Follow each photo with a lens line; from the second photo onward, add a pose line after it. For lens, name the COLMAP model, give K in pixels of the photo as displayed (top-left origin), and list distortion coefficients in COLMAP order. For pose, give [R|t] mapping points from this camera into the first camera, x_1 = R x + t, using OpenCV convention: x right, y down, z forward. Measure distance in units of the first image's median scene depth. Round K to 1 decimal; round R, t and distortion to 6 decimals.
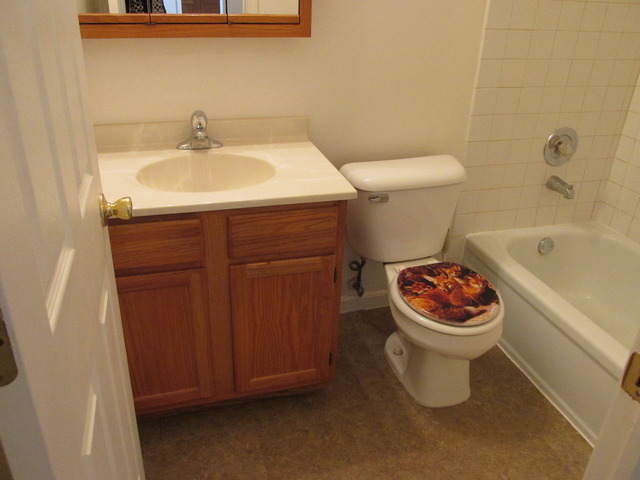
lens RADIAL K [[533.4, 0, 316.8], [0, 533.4, 238.7], [0, 0, 1]] dist [-0.024121, -0.004954]
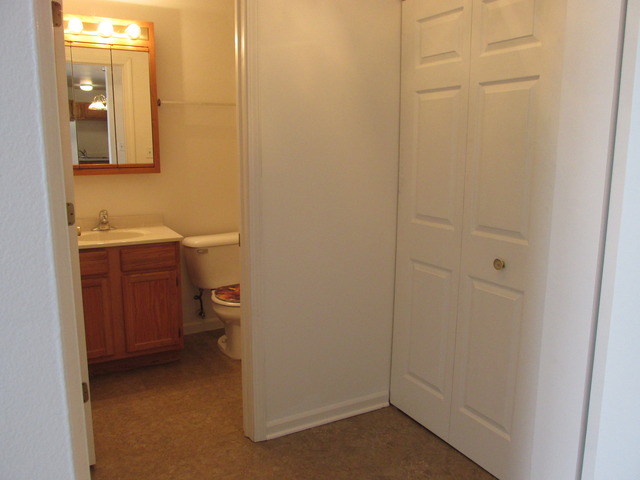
lens RADIAL K [[533.4, 0, 320.8], [0, 533.4, 240.5], [0, 0, 1]] dist [-0.024121, -0.004954]
pose [[0.975328, -0.066509, 0.210504, 0.149333], [0.122187, 0.956800, -0.263827, 0.509928], [-0.183863, 0.283039, 0.941320, -1.016848]]
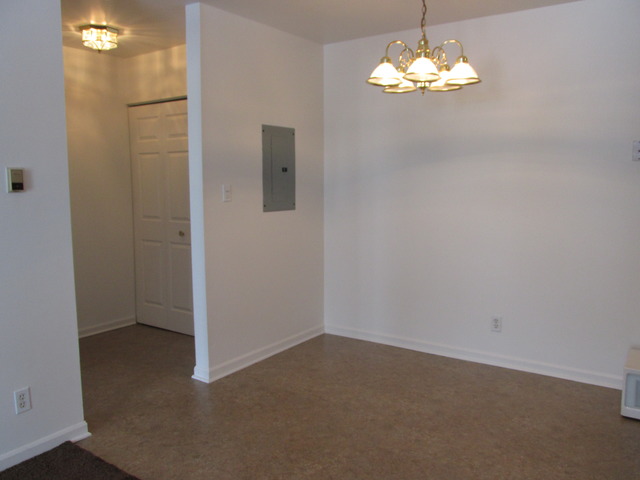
lens RADIAL K [[533.4, 0, 318.8], [0, 533.4, 241.0], [0, 0, 1]] dist [-0.024121, -0.004954]
pose [[0.782159, -0.106528, 0.613905, -0.615866], [0.303329, 0.925740, -0.225825, 1.563437], [-0.544259, 0.362846, 0.756389, -3.201227]]
